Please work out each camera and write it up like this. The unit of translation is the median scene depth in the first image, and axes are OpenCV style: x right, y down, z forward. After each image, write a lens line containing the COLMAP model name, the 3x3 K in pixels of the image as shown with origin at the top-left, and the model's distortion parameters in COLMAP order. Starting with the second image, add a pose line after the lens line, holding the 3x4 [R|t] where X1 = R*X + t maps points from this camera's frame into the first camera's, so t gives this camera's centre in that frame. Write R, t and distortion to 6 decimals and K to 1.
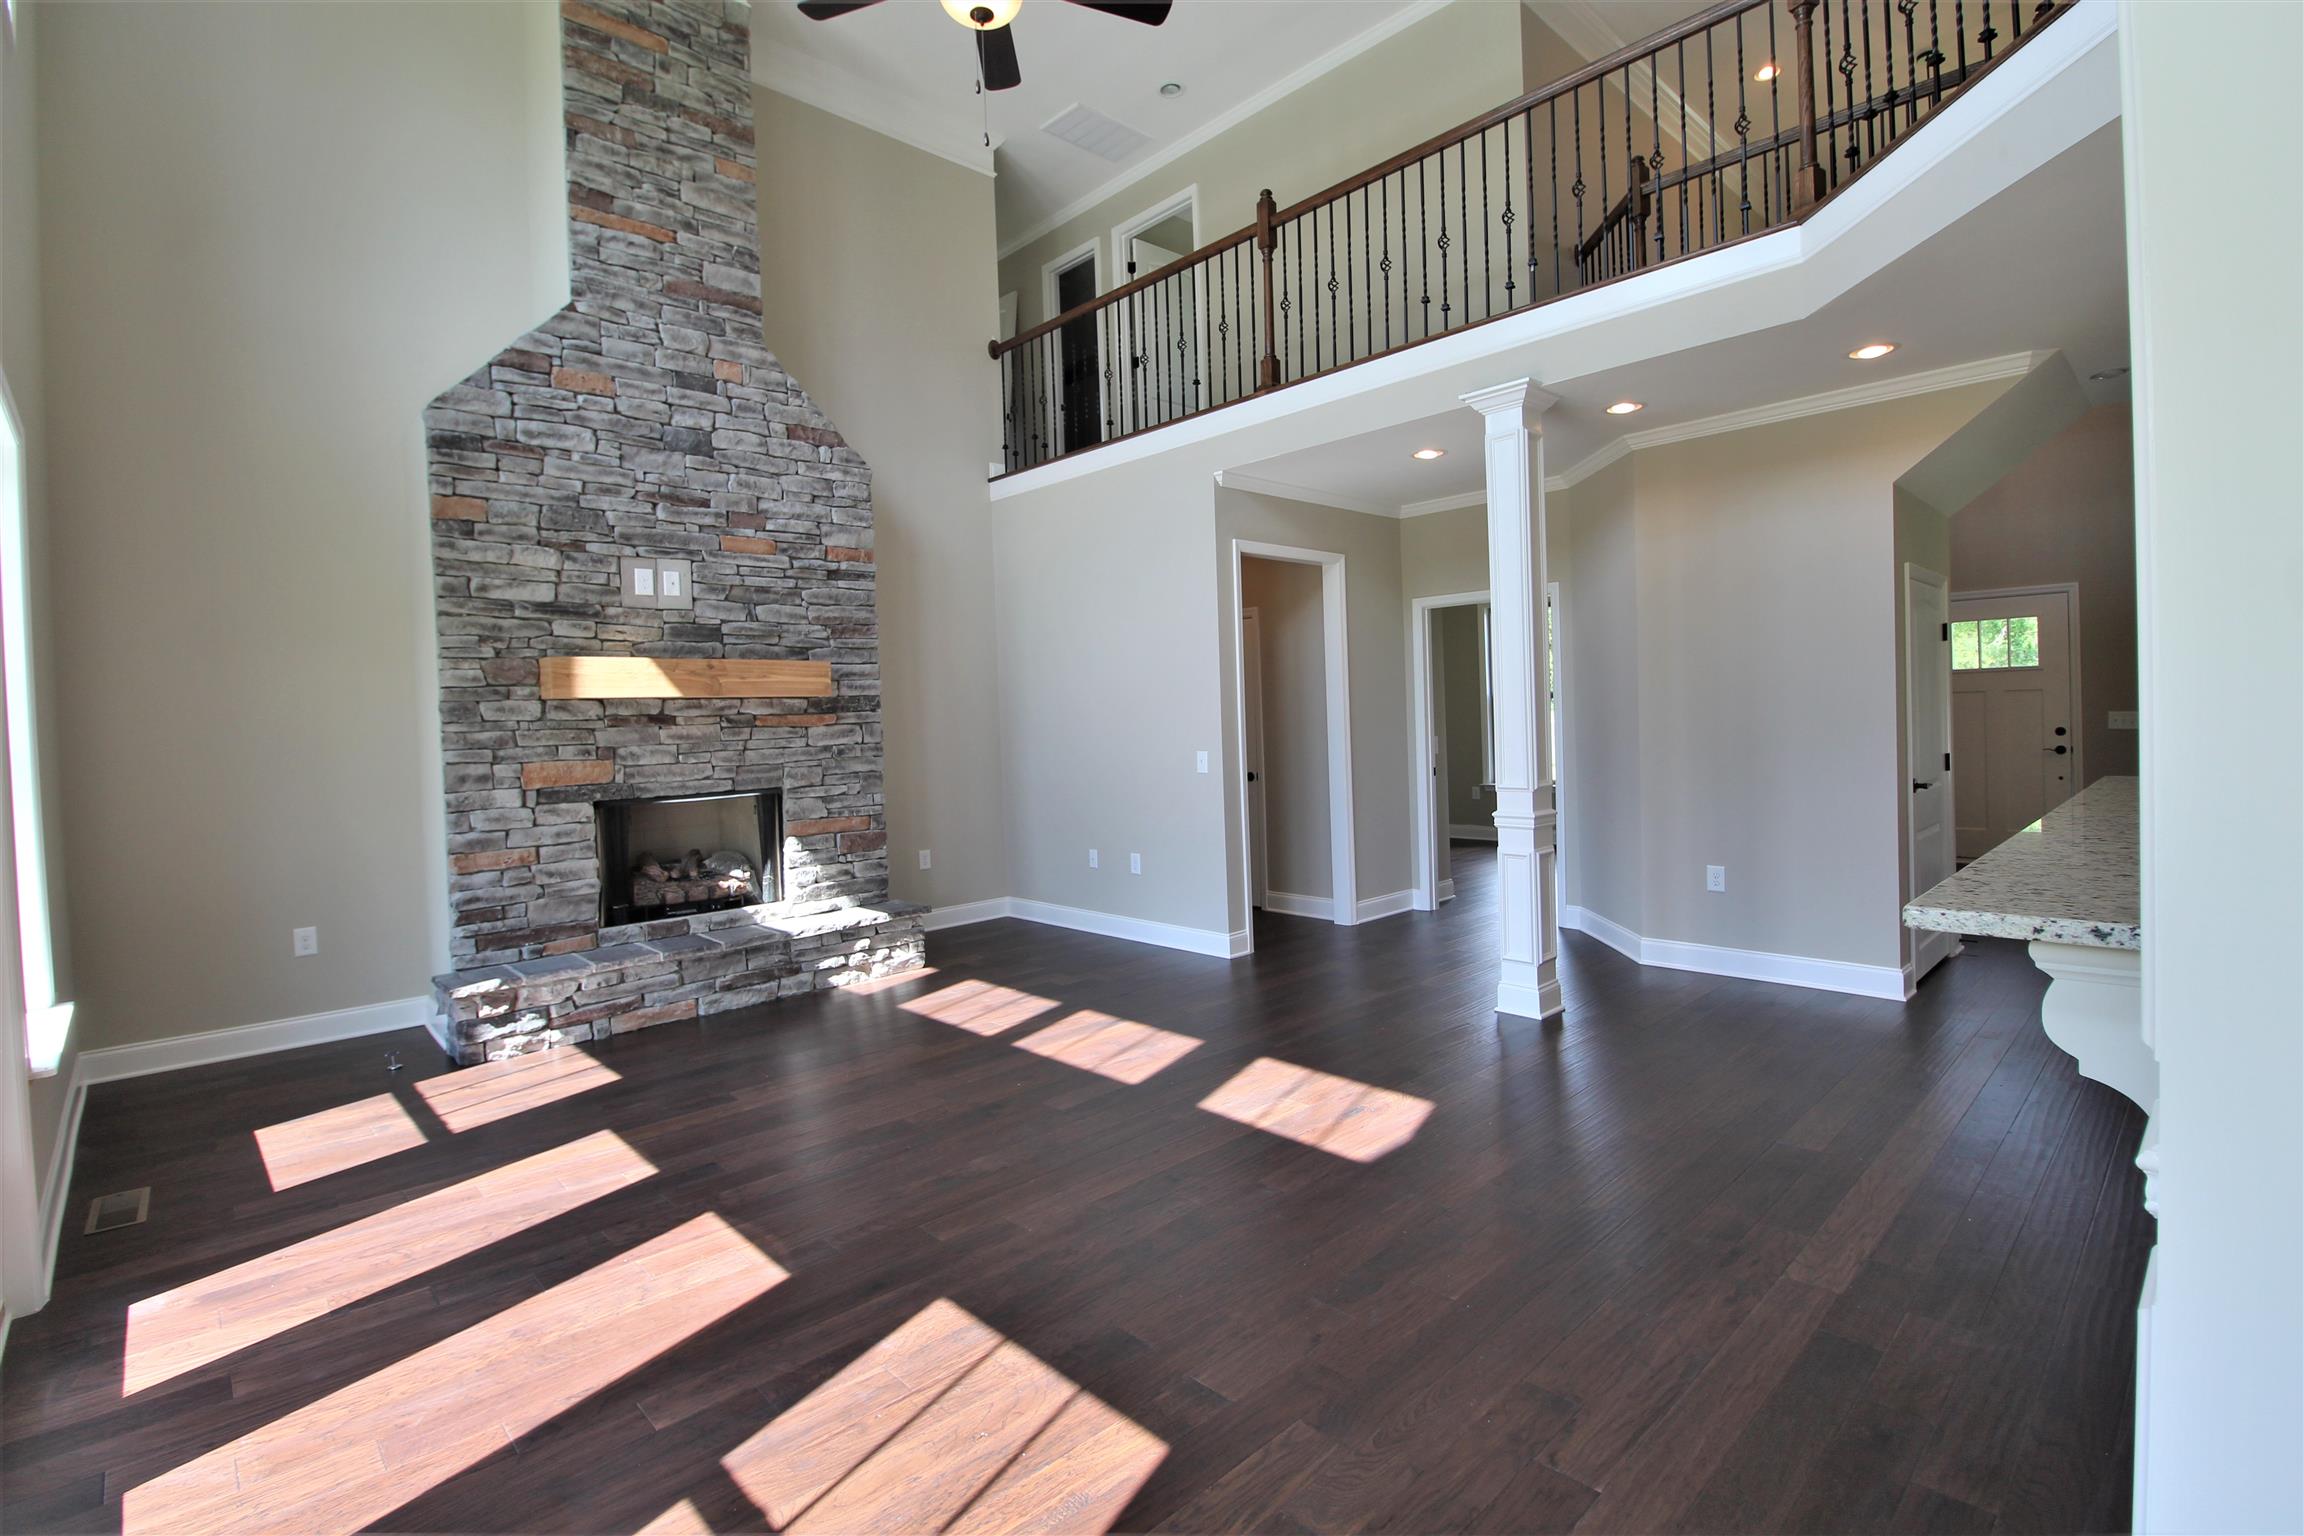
lens RADIAL K [[1060.3, 0, 1169.8], [0, 1060.3, 737.3], [0, 0, 1]] dist [-0.004293, -0.010462]
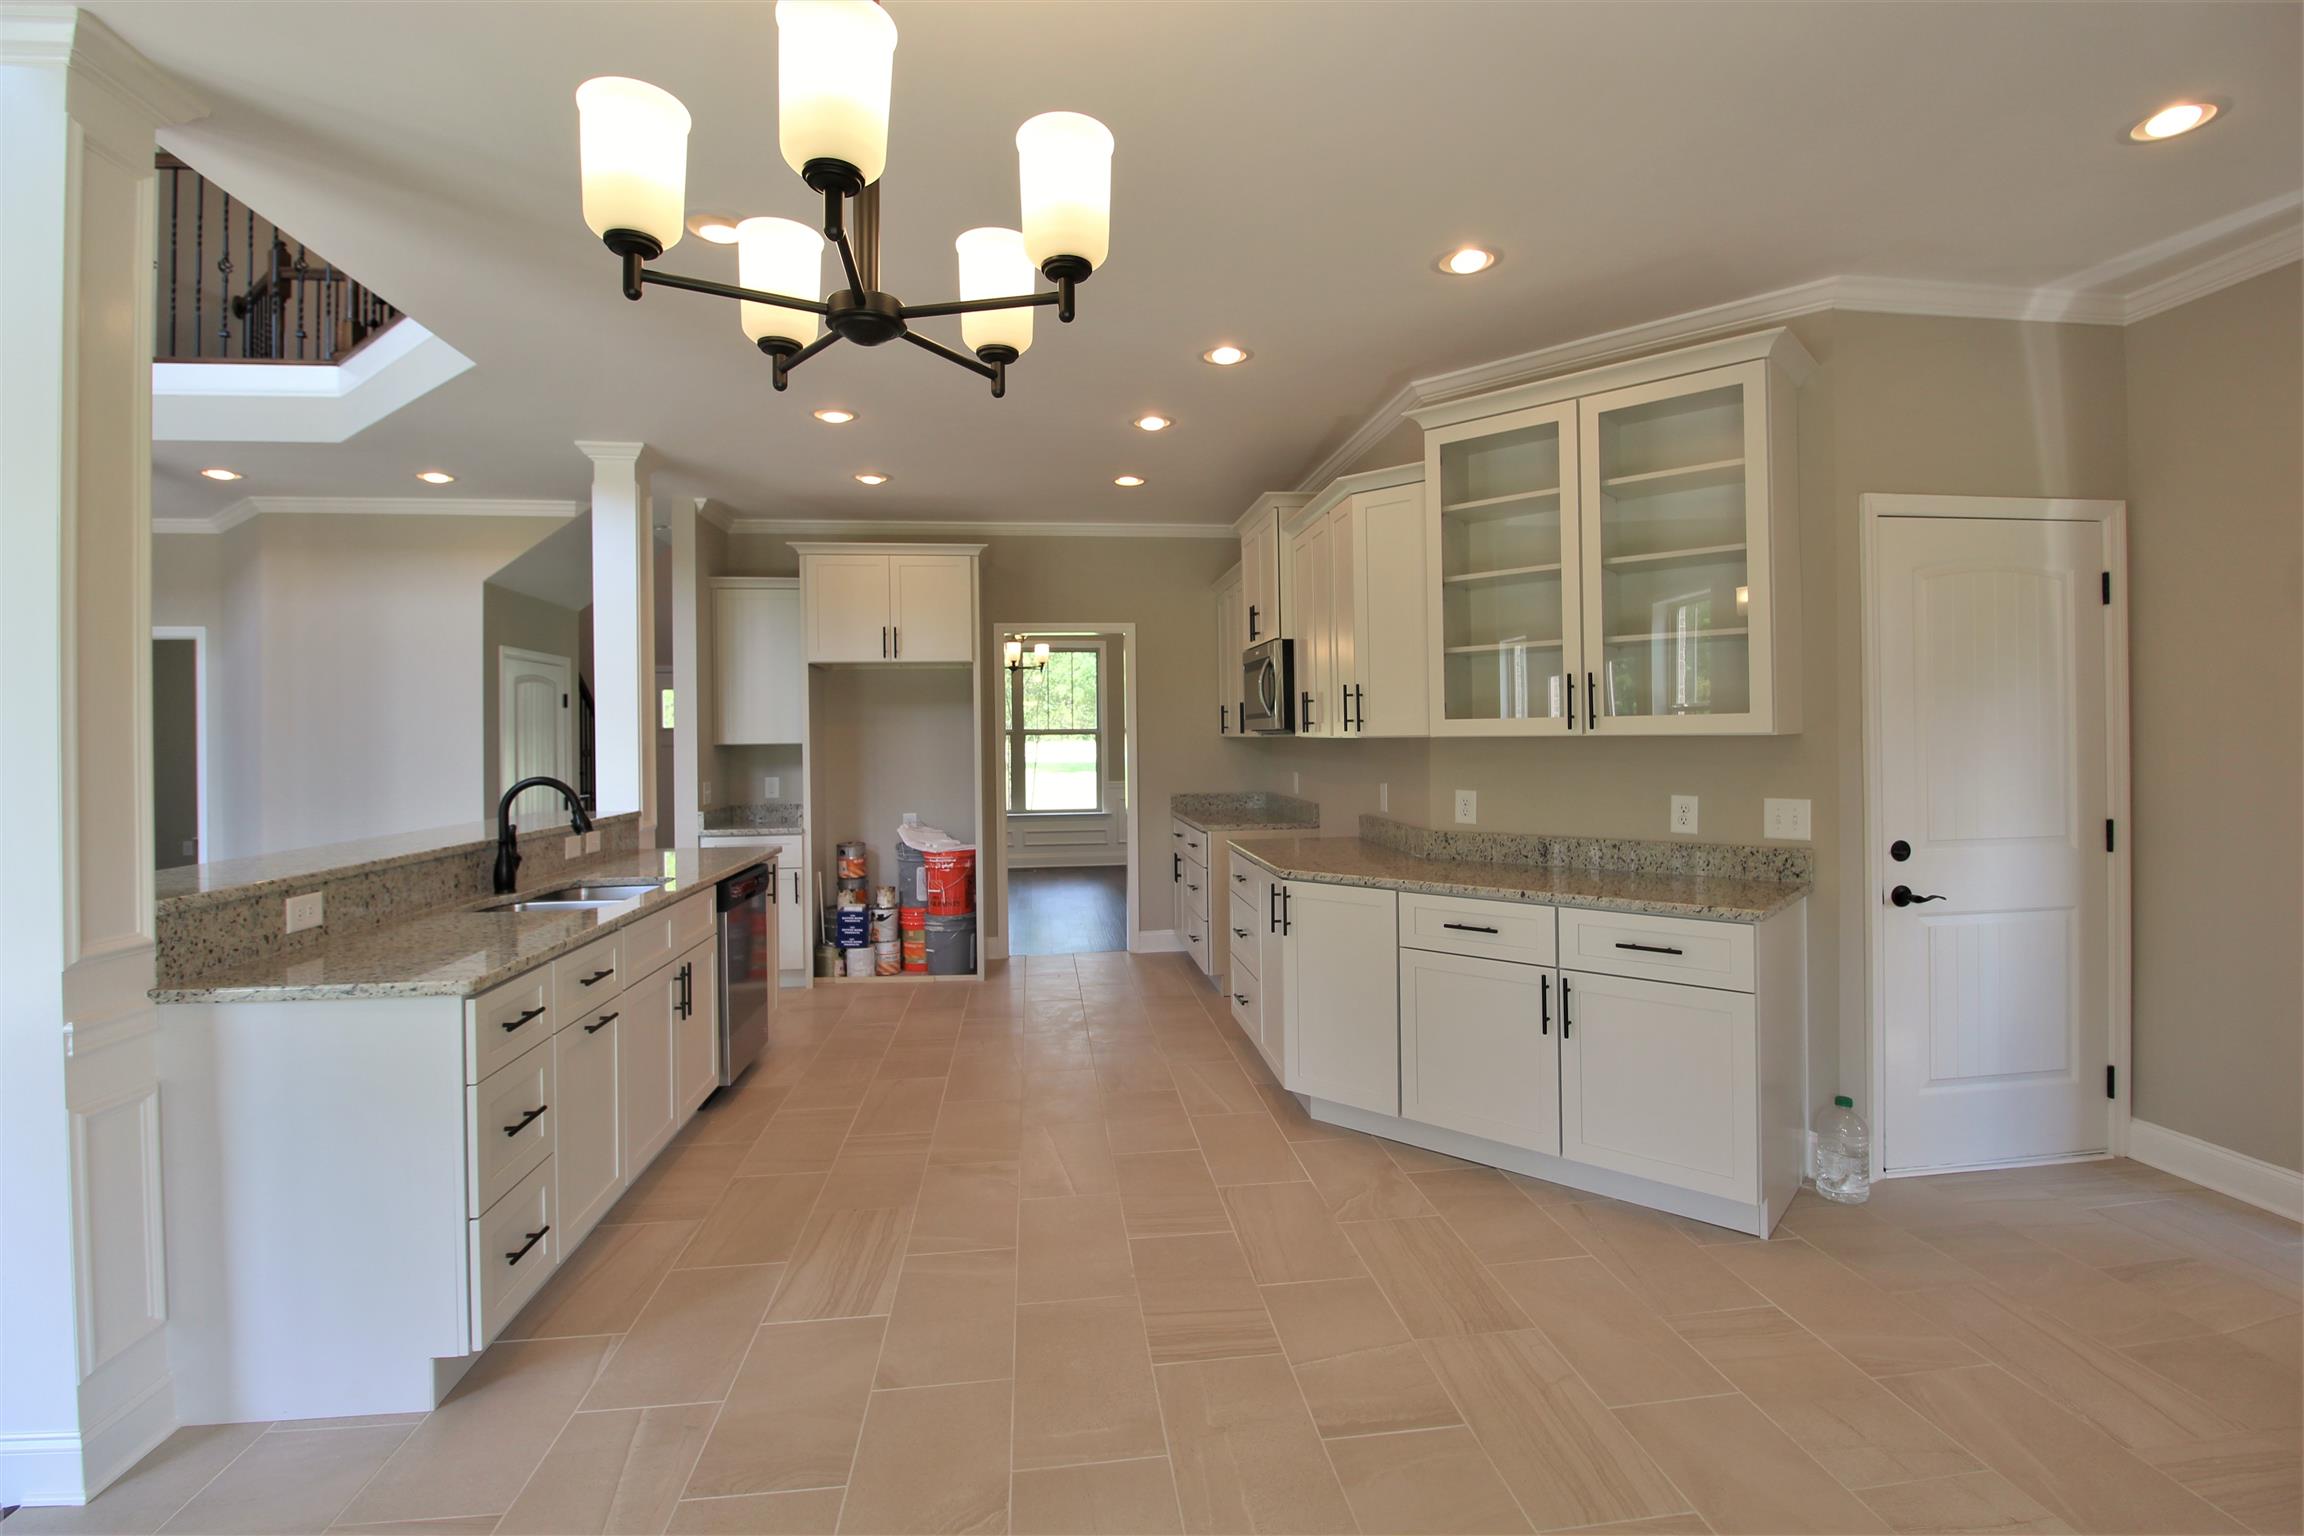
lens RADIAL K [[1064.7, 0, 1172.2], [0, 1064.7, 738.1], [0, 0, 1]] dist [-0.003271, -0.010277]
pose [[0.598931, 0.024270, 0.800433, 0.148021], [0.008102, 0.999306, -0.036362, -0.002462], [-0.800759, 0.028263, 0.598319, -0.351739]]
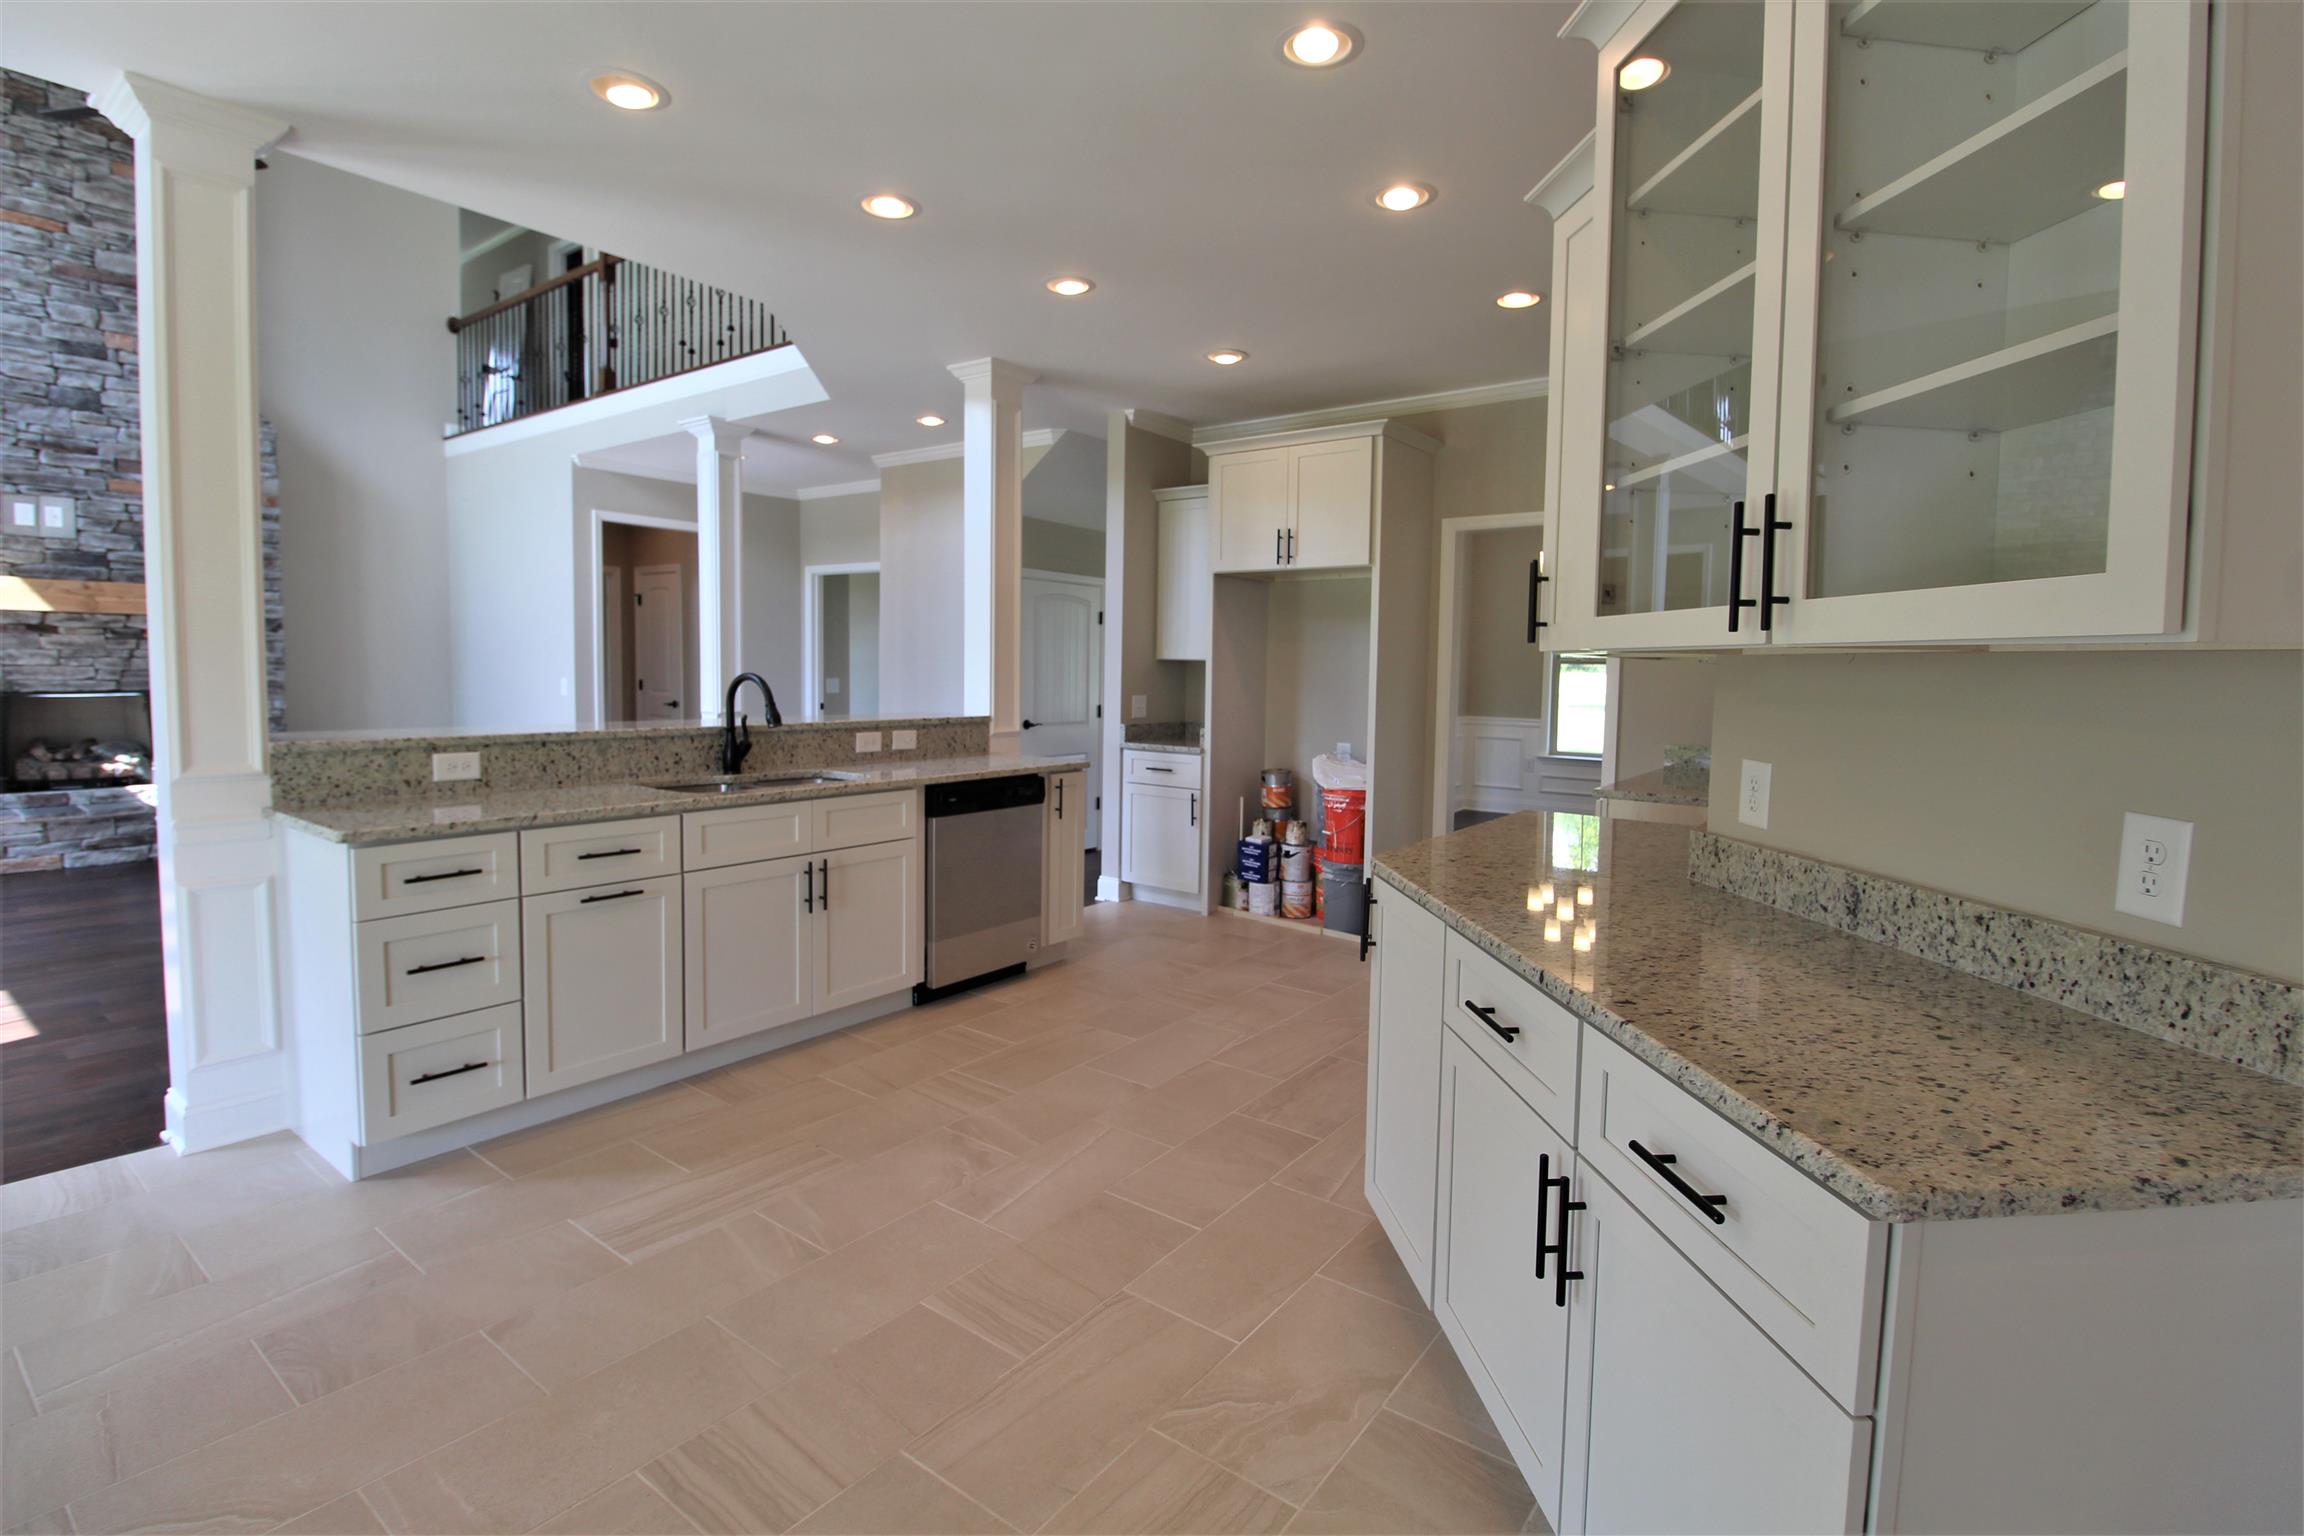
lens RADIAL K [[1064.7, 0, 1172.2], [0, 1064.7, 738.1], [0, 0, 1]] dist [-0.003271, -0.010277]
pose [[0.984289, 0.040812, 0.171784, 0.596350], [-0.048881, 0.997878, 0.043007, -0.006264], [-0.169664, -0.050728, 0.984195, -0.410667]]
